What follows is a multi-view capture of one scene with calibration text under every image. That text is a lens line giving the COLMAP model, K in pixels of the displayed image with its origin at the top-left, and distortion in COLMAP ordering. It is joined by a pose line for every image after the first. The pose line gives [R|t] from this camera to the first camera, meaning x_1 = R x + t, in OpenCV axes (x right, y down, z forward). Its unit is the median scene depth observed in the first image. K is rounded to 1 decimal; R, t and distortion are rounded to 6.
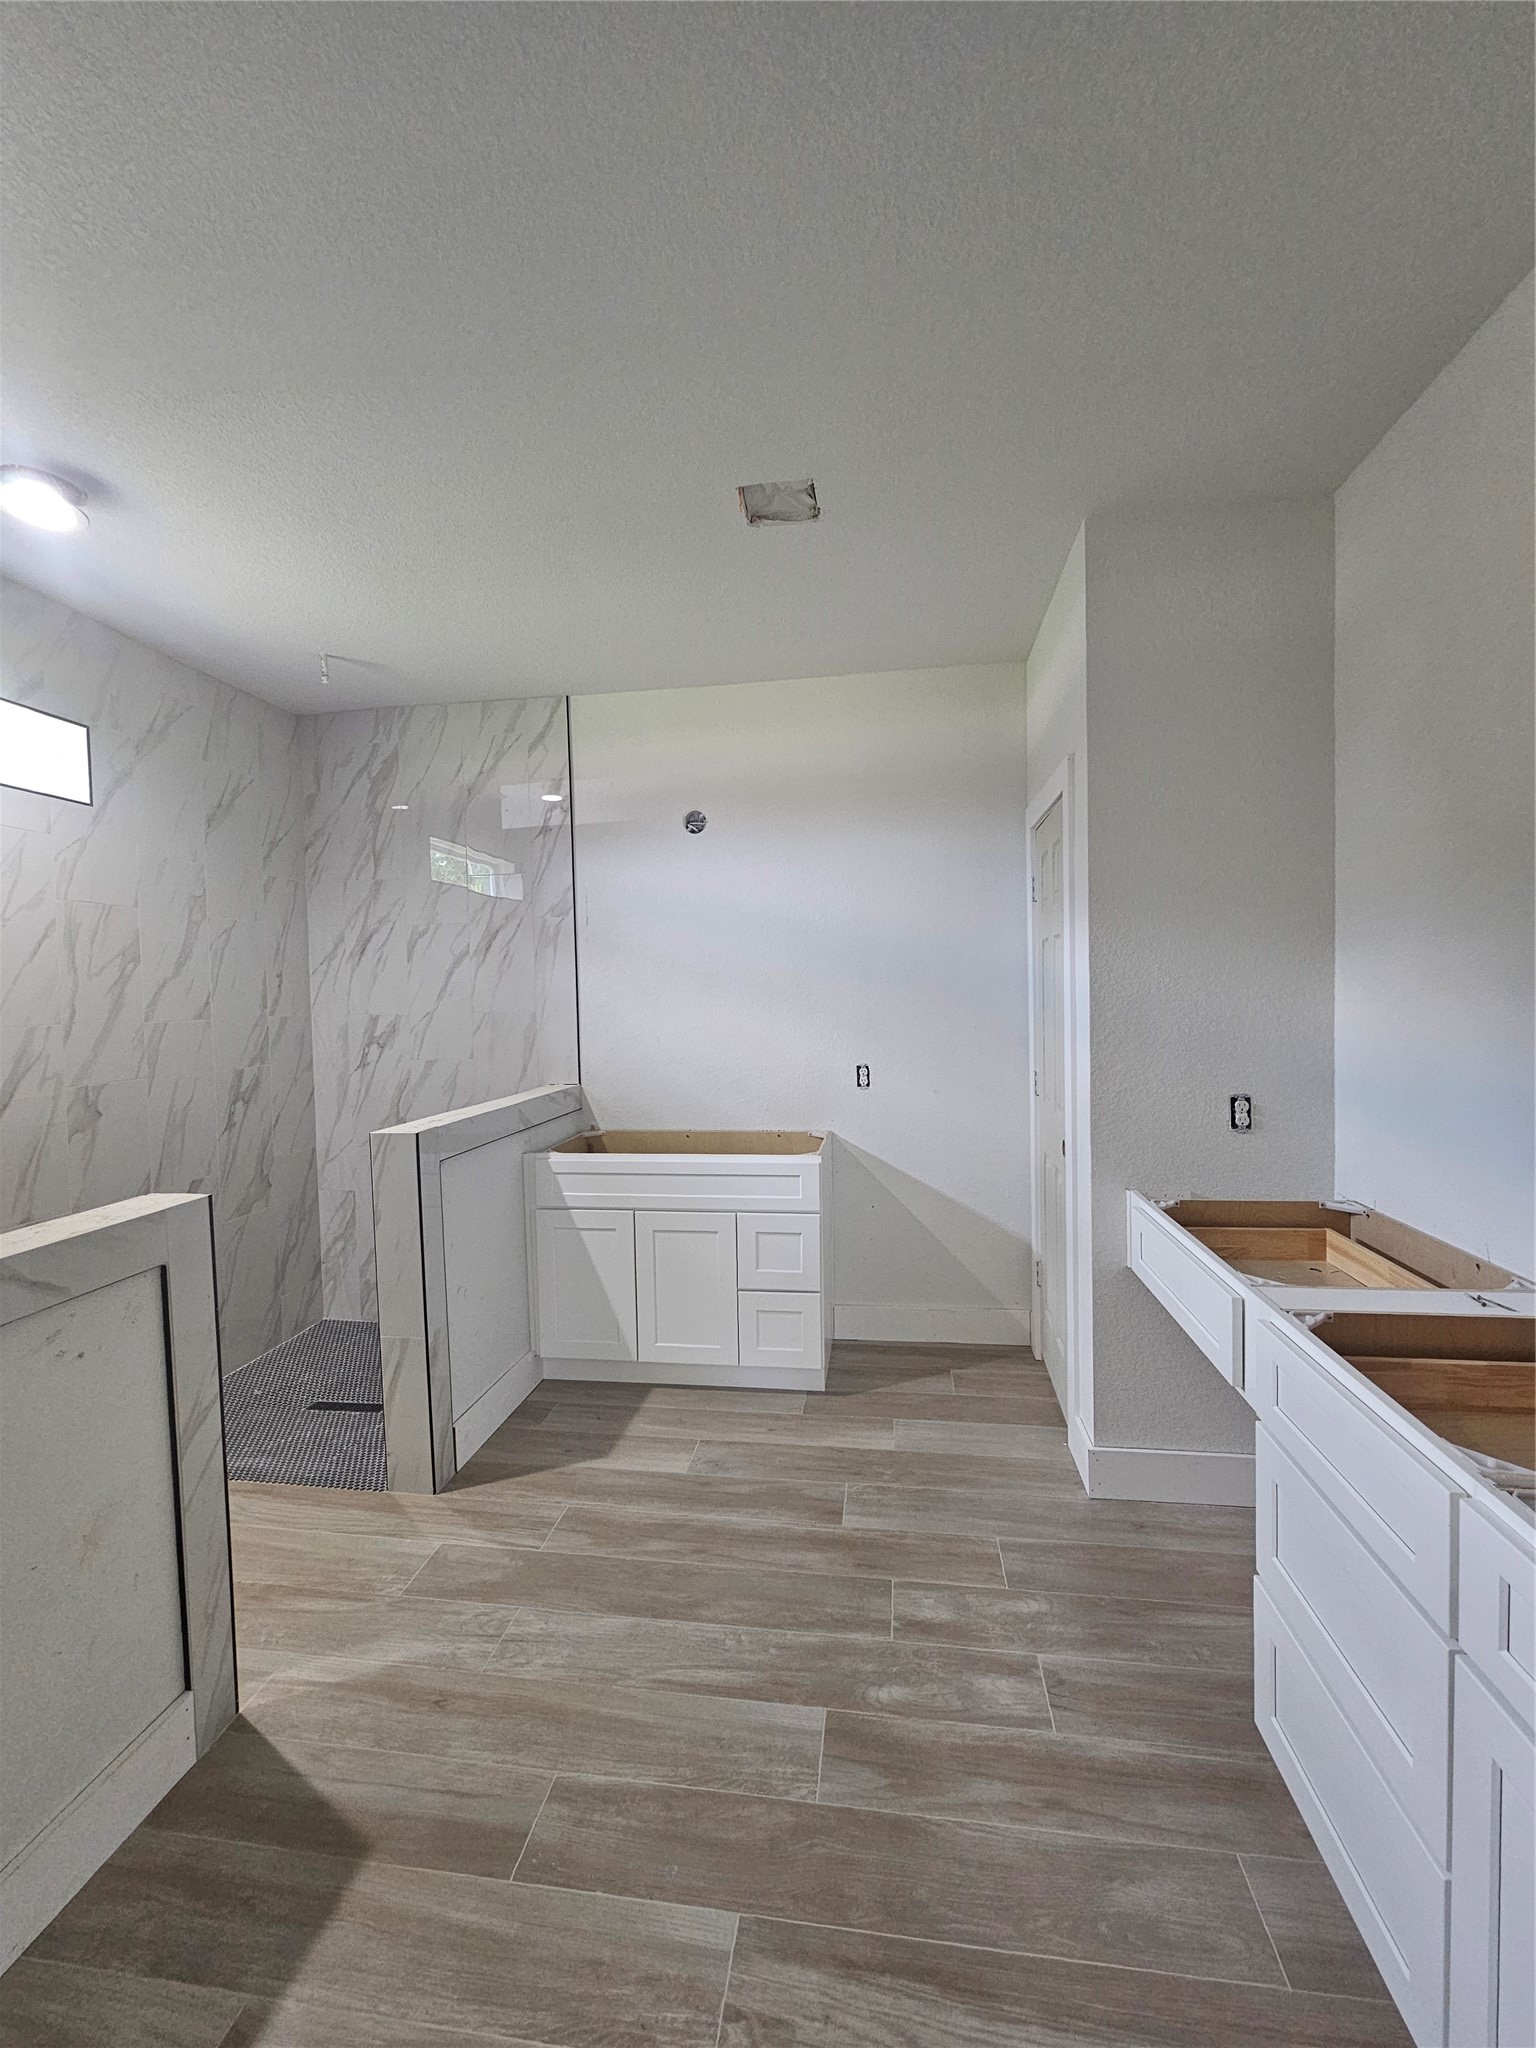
lens RADIAL K [[839.5, 0, 768.0], [0, 839.5, 1024.0], [0, 0, 1]] dist [0.001958, -0.000525]
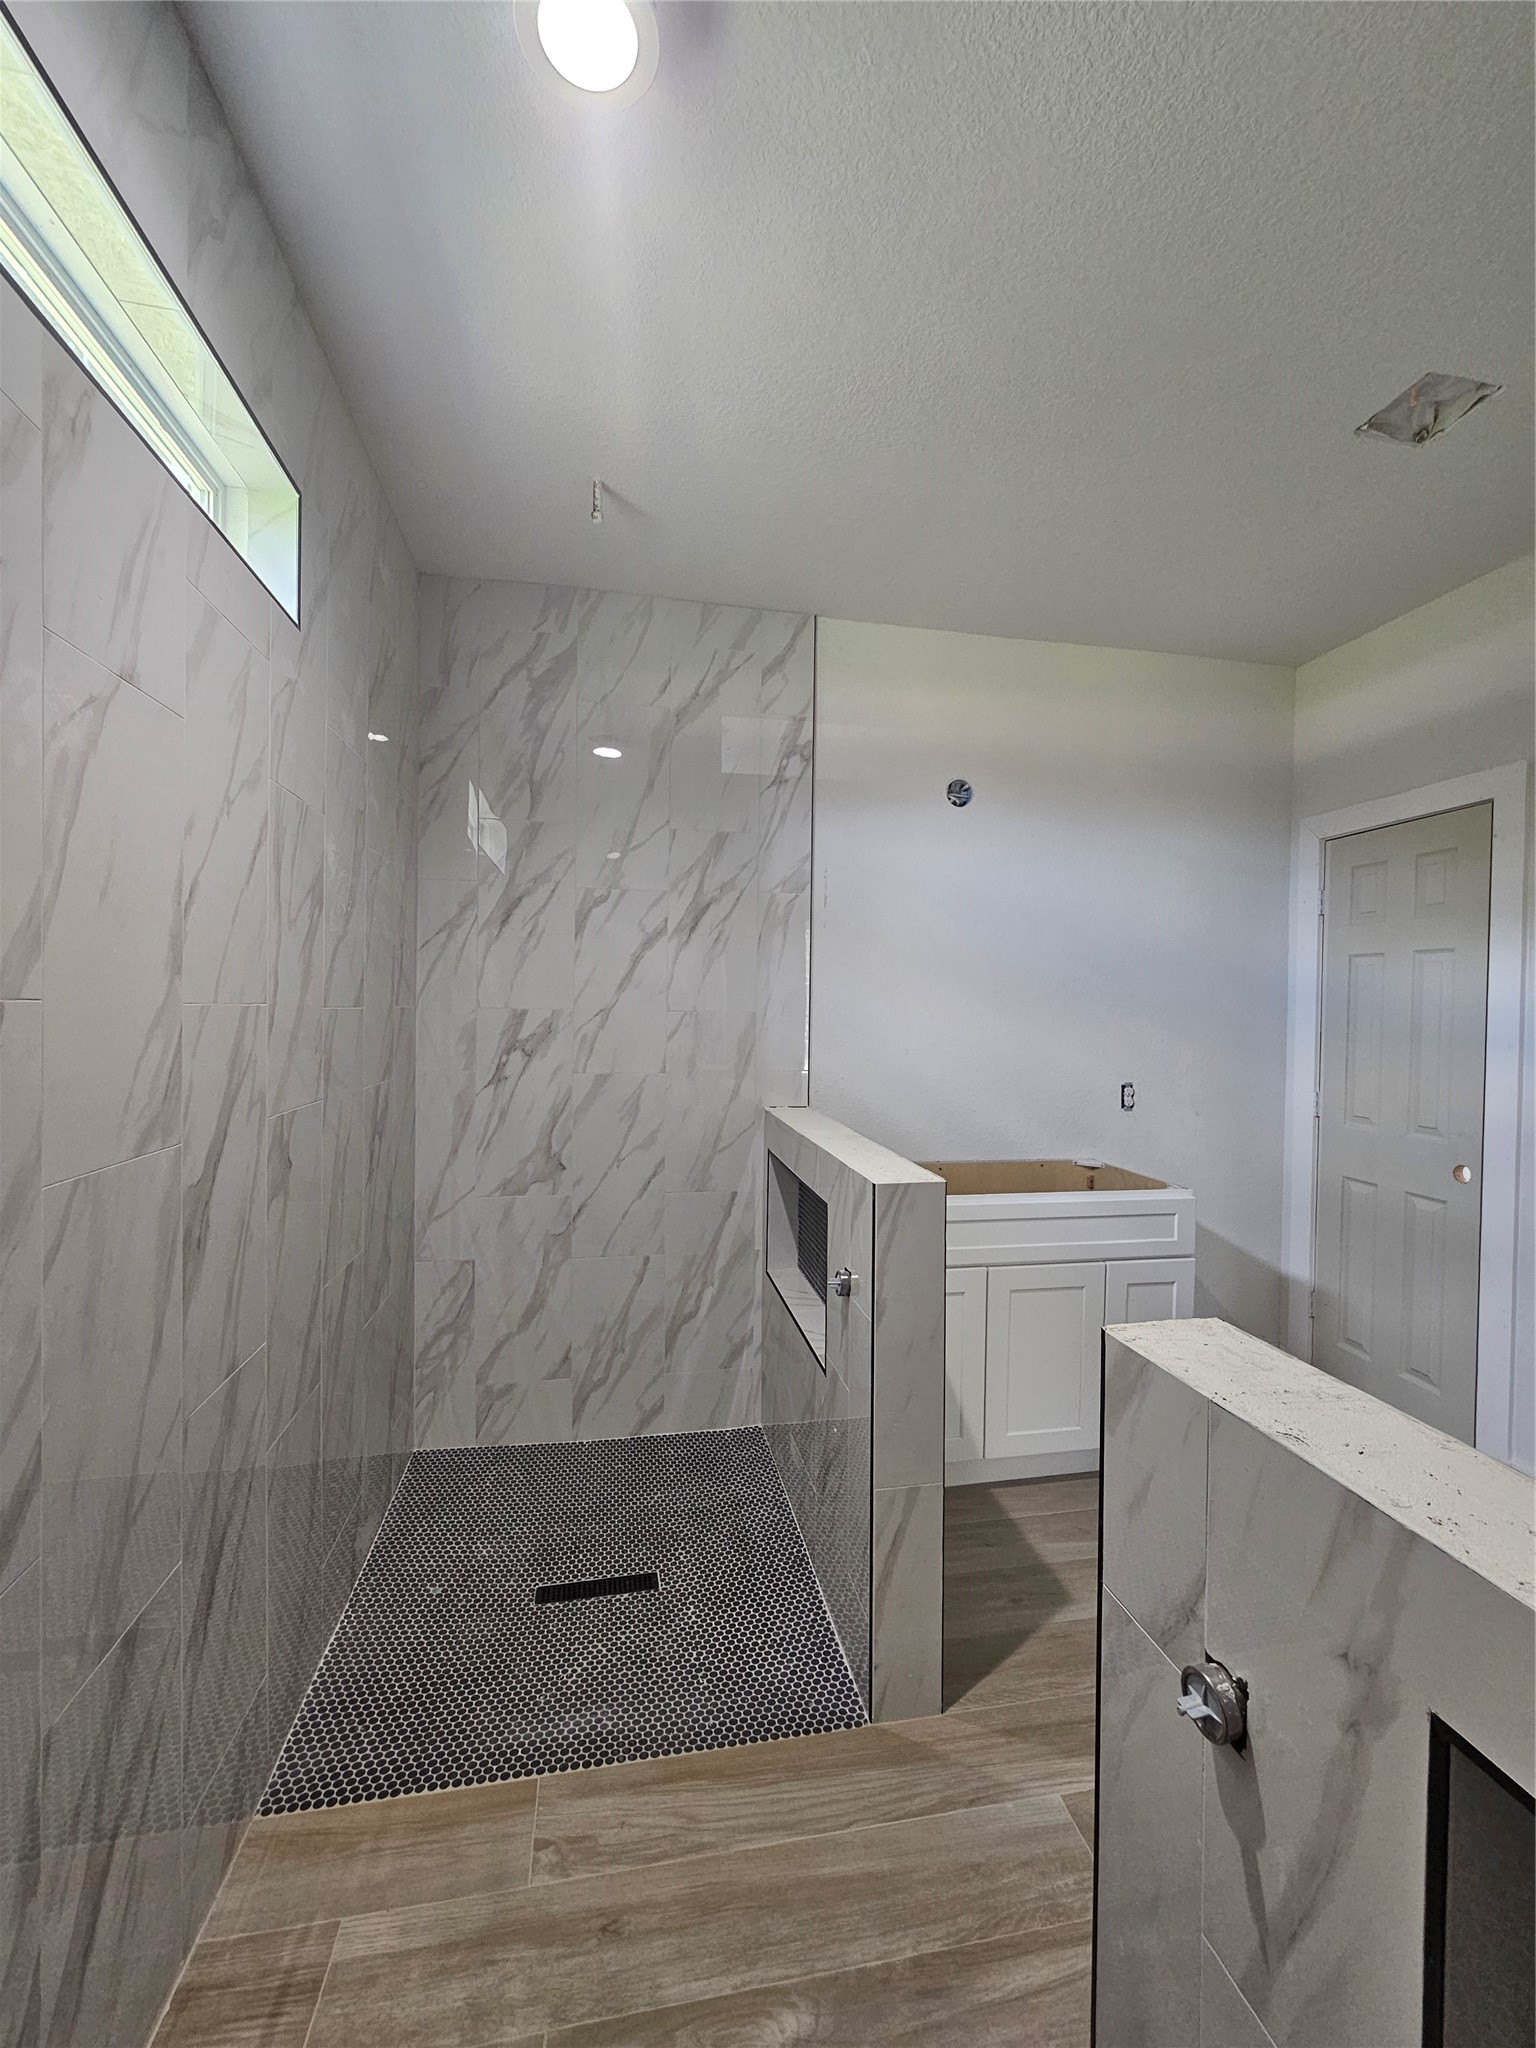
lens RADIAL K [[836.1, 0, 768.0], [0, 836.1, 1024.0], [0, 0, 1]] dist [-0.003358, -0.000079]
pose [[0.942338, 0.029006, 0.333403, -0.542173], [-0.022331, 0.999466, -0.023839, 0.014454], [-0.333917, 0.015019, 0.942483, 0.281925]]
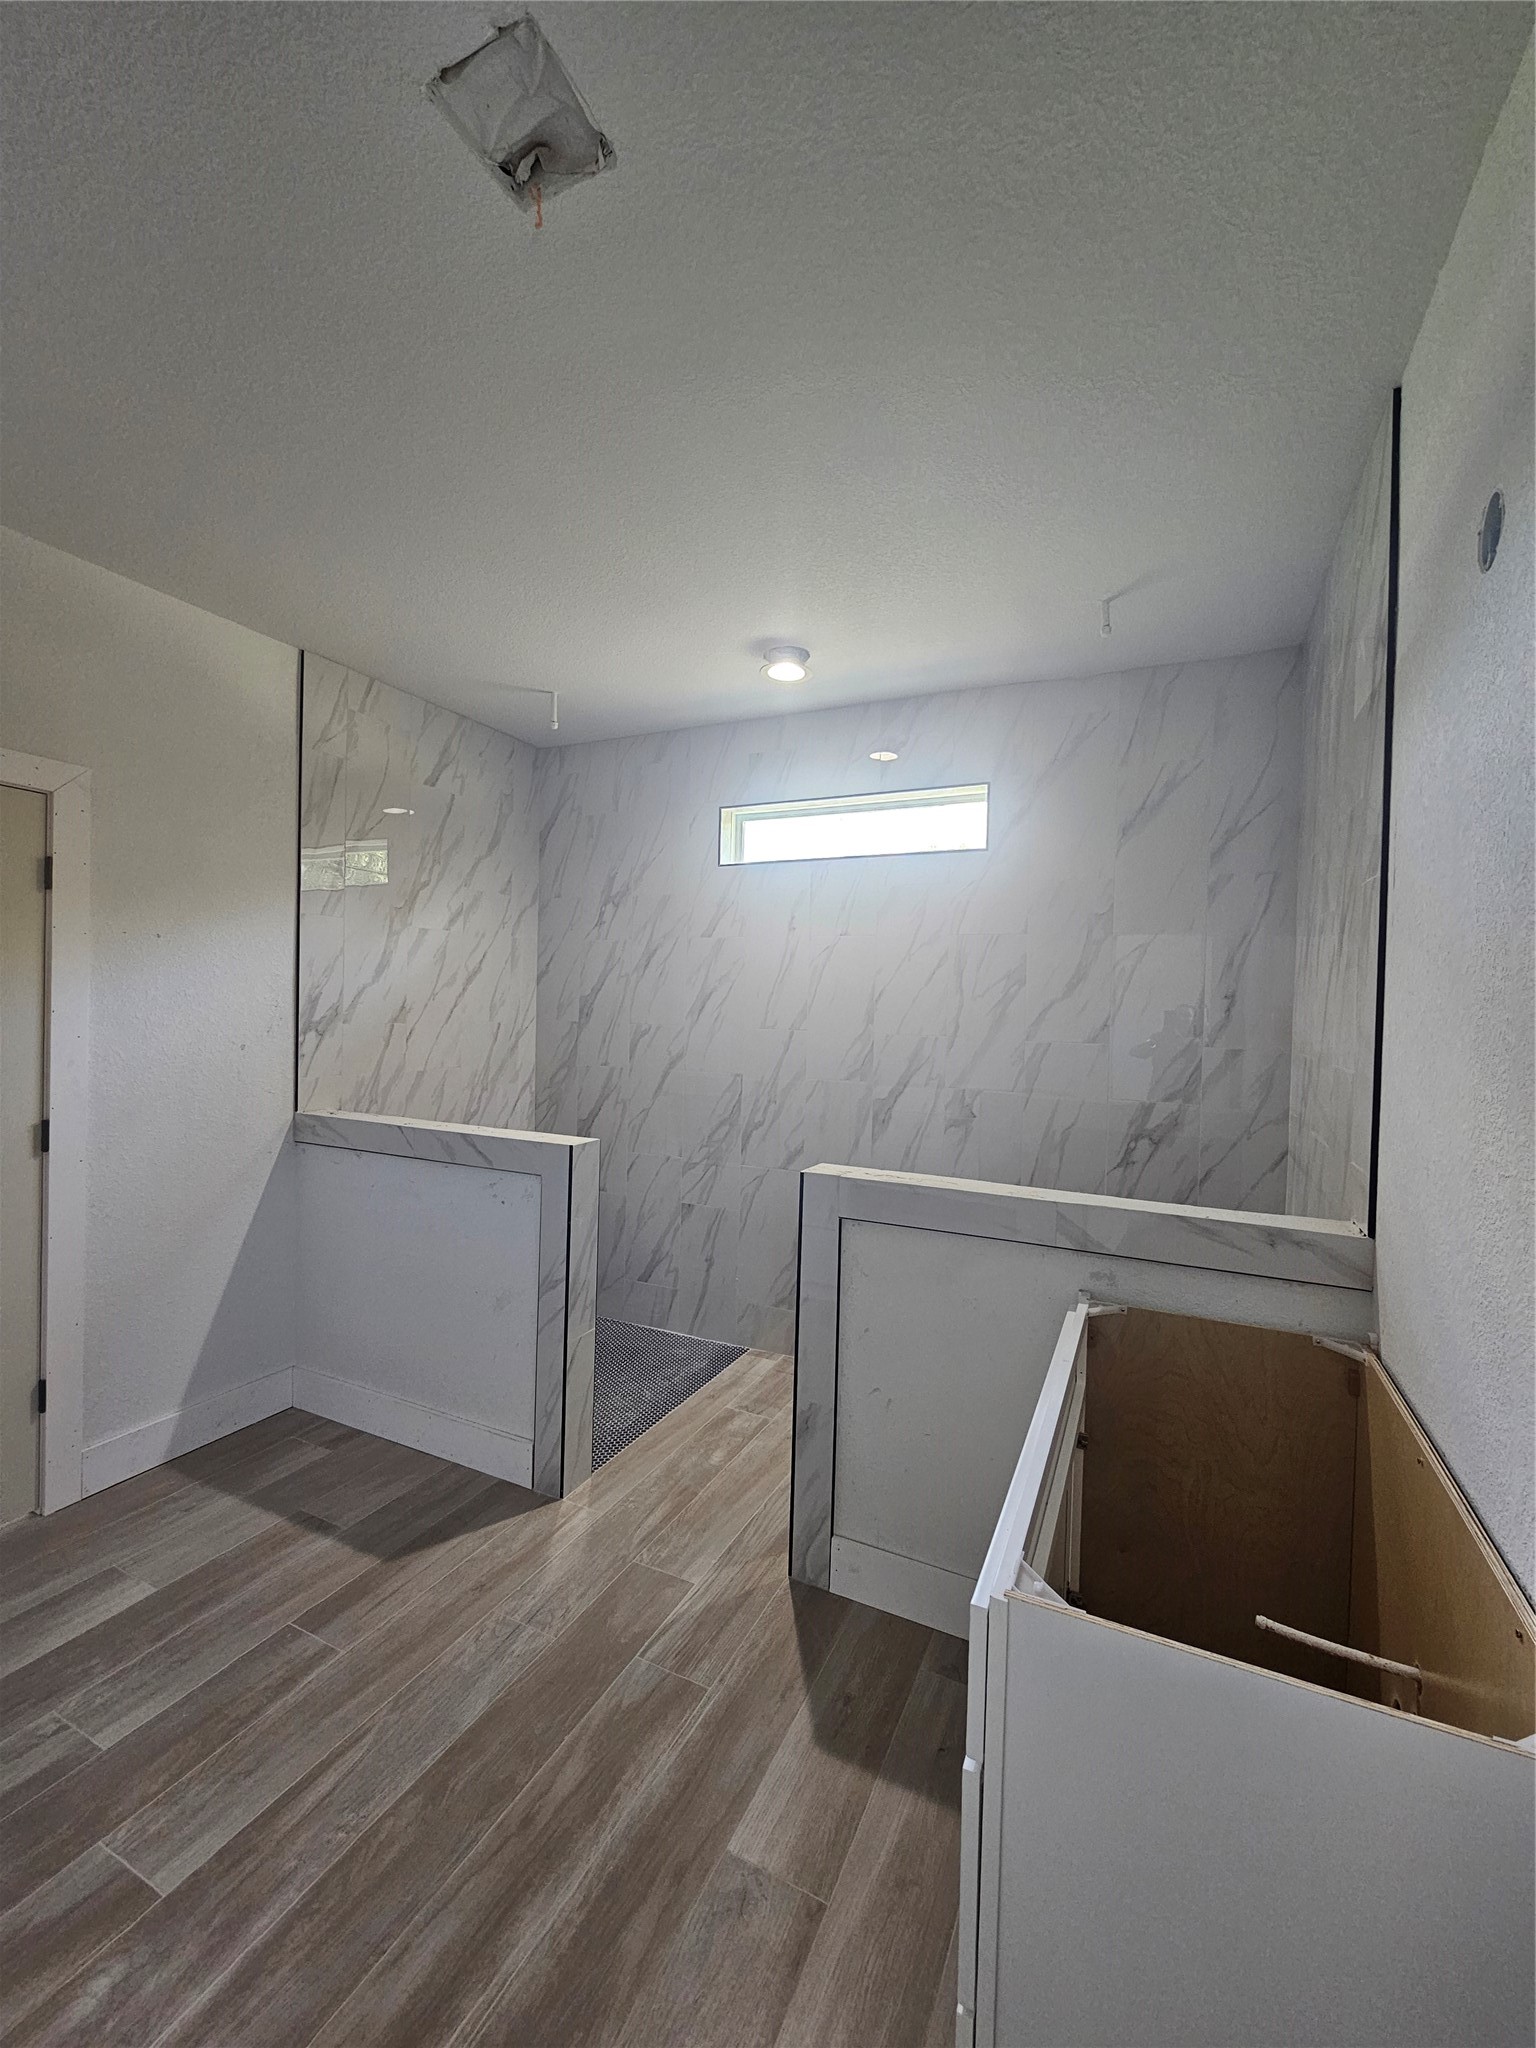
lens RADIAL K [[839.5, 0, 768.0], [0, 839.5, 1024.0], [0, 0, 1]] dist [0.001958, -0.000525]
pose [[-0.293382, 0.034443, -0.955375, 0.315208], [-0.052816, 0.997241, 0.052171, -0.052256], [0.954535, 0.065765, -0.290753, 0.844410]]
